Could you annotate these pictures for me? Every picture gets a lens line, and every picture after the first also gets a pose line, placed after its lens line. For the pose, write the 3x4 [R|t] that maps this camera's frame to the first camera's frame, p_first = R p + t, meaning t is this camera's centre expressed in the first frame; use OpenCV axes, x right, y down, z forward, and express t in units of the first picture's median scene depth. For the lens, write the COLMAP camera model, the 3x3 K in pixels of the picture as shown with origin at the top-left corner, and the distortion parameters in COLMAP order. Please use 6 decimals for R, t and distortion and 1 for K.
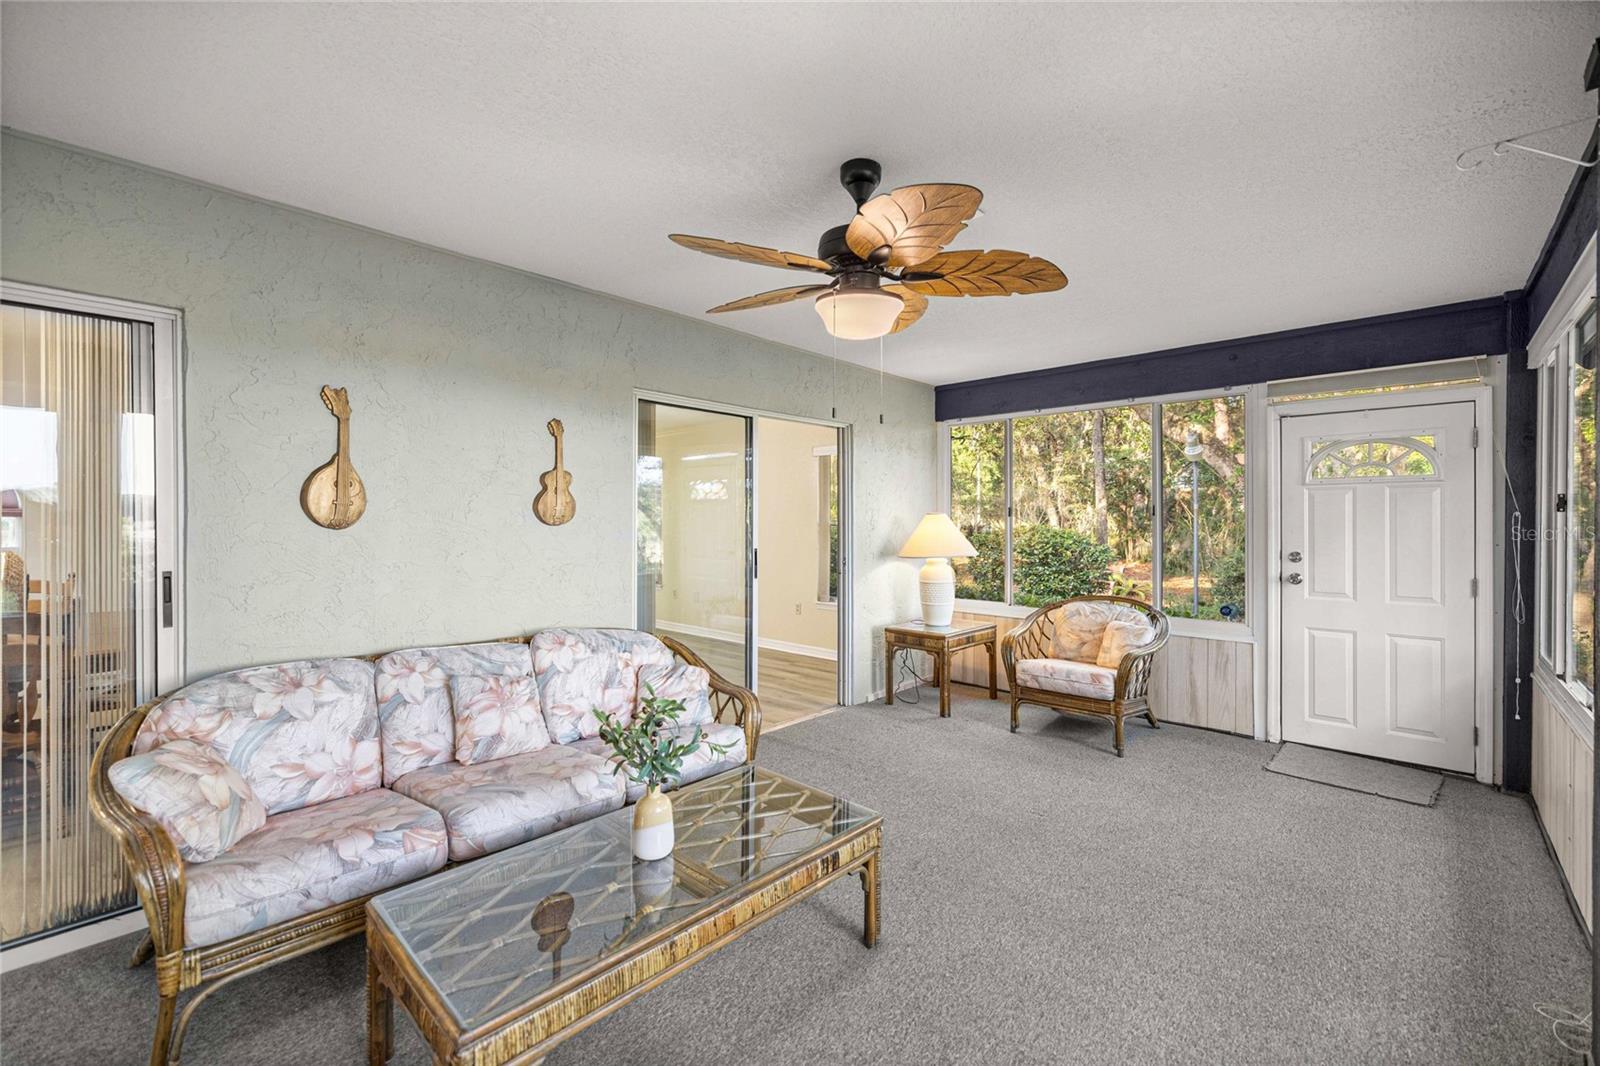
lens RADIAL K [[660.3, 0, 800.0], [0, 660.3, 533.0], [0, 0, 1]] dist [0.000618, -0.000266]
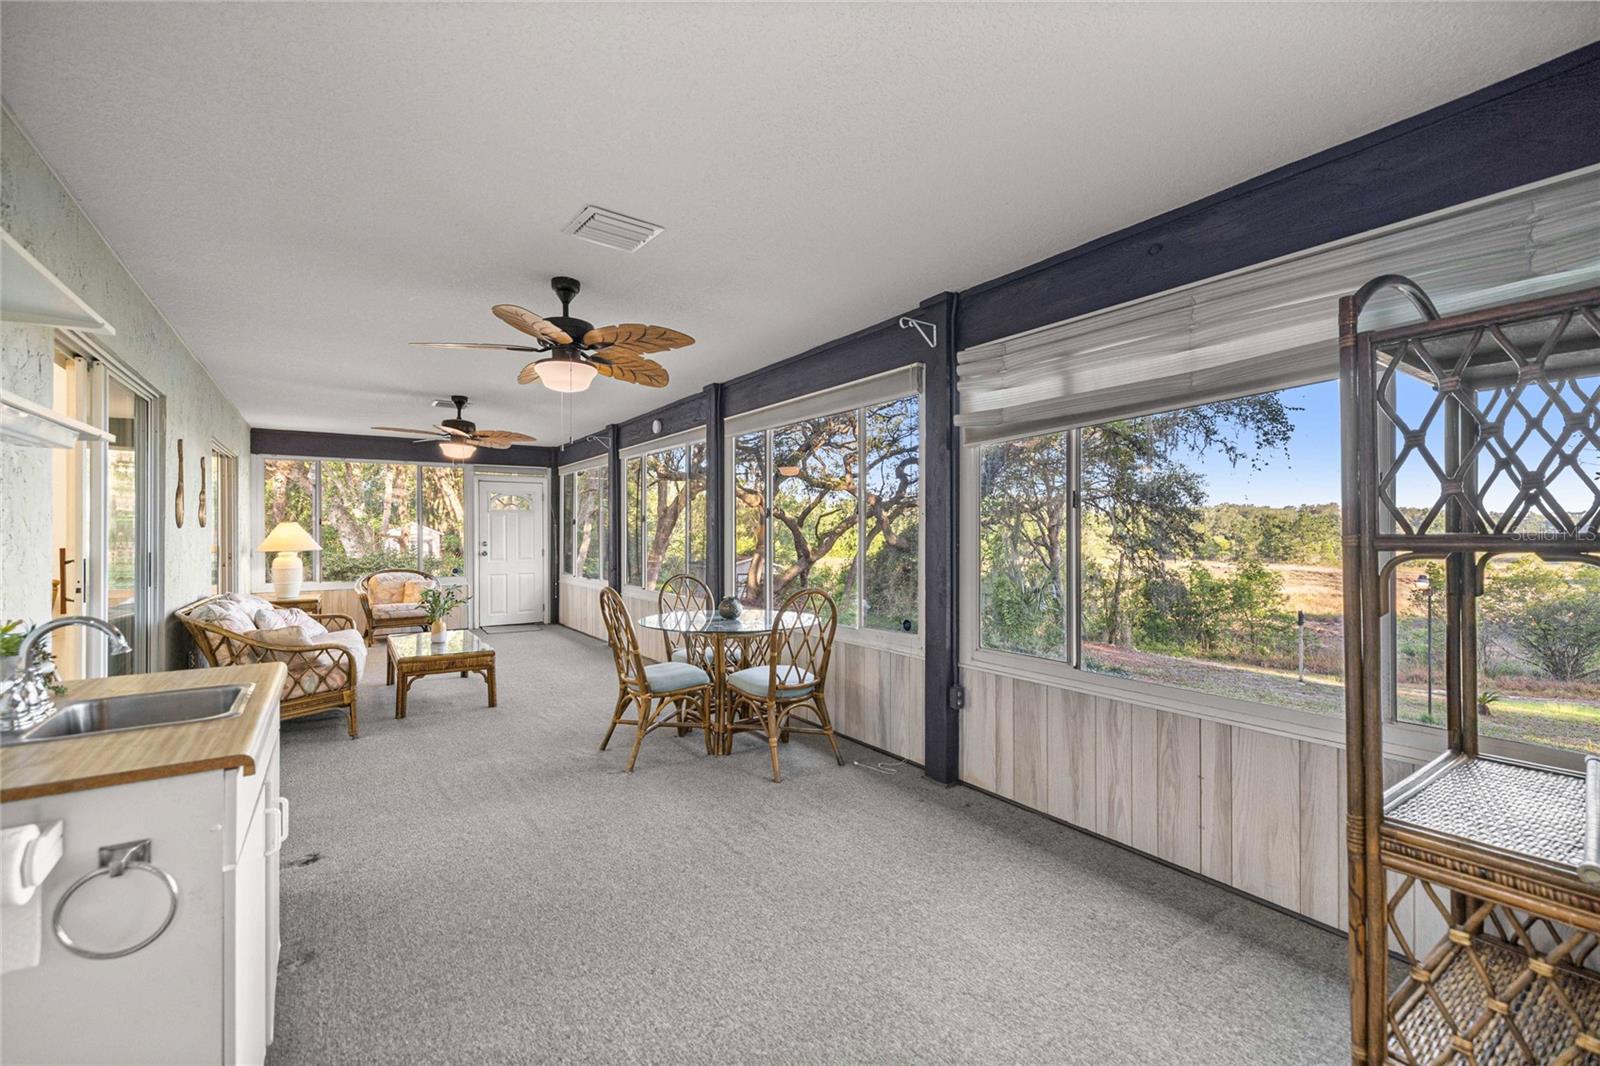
lens RADIAL K [[672.4, 0, 800.0], [0, 672.4, 533.0], [0, 0, 1]] dist [0.000586, -0.000158]
pose [[0.210178, -0.001876, 0.977661, -1.255441], [0.017884, 0.999838, -0.001926, 0.022840], [-0.977499, 0.017889, 0.210178, -0.529758]]
